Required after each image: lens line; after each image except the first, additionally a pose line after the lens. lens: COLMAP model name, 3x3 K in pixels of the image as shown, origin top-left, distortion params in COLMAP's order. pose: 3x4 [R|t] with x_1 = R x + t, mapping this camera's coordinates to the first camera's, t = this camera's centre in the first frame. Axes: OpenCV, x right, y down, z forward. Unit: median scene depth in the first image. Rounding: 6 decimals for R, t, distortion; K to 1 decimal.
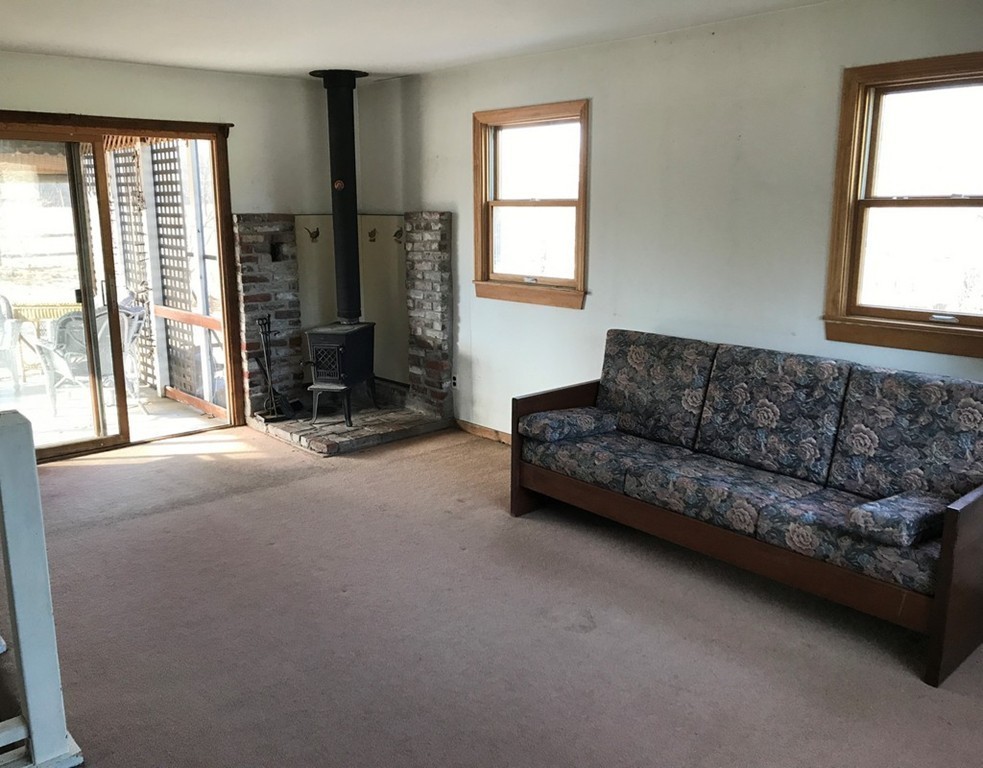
lens RADIAL K [[838.6, 0, 465.8], [0, 838.6, 380.9], [0, 0, 1]] dist [0.014138, -0.005323]
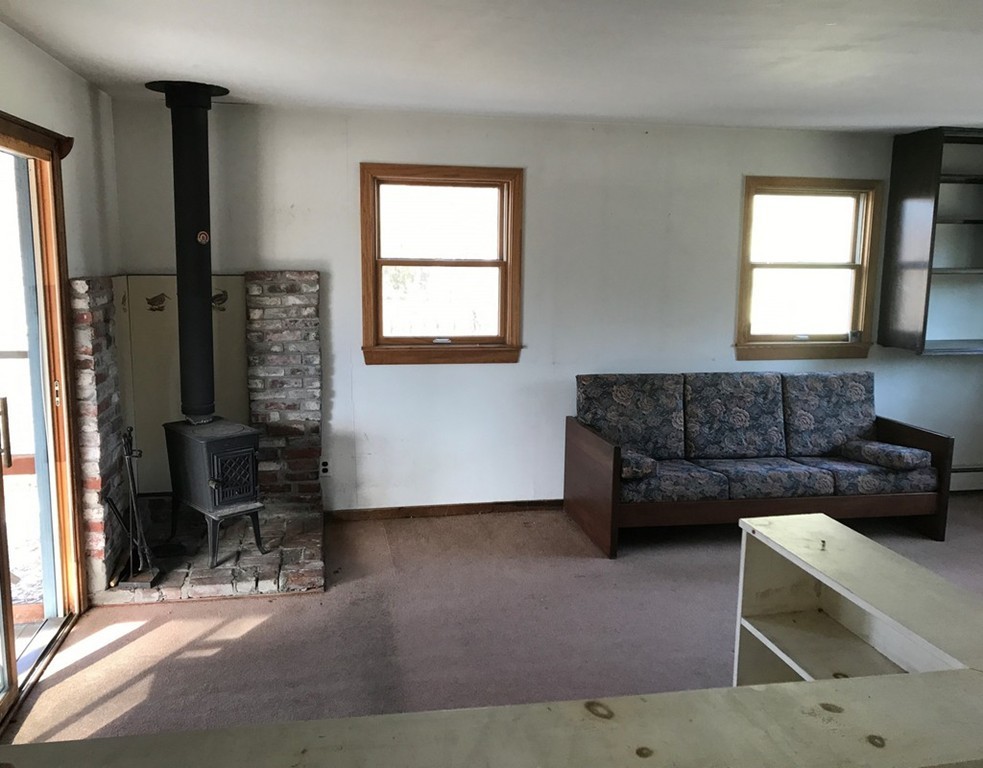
lens RADIAL K [[838.6, 0, 465.8], [0, 838.6, 380.9], [0, 0, 1]] dist [0.014138, -0.005323]
pose [[0.497976, -0.114731, 0.859568, -0.774043], [0.168168, 0.985169, 0.034071, -0.105952], [-0.850729, 0.127585, 0.509885, 0.502310]]
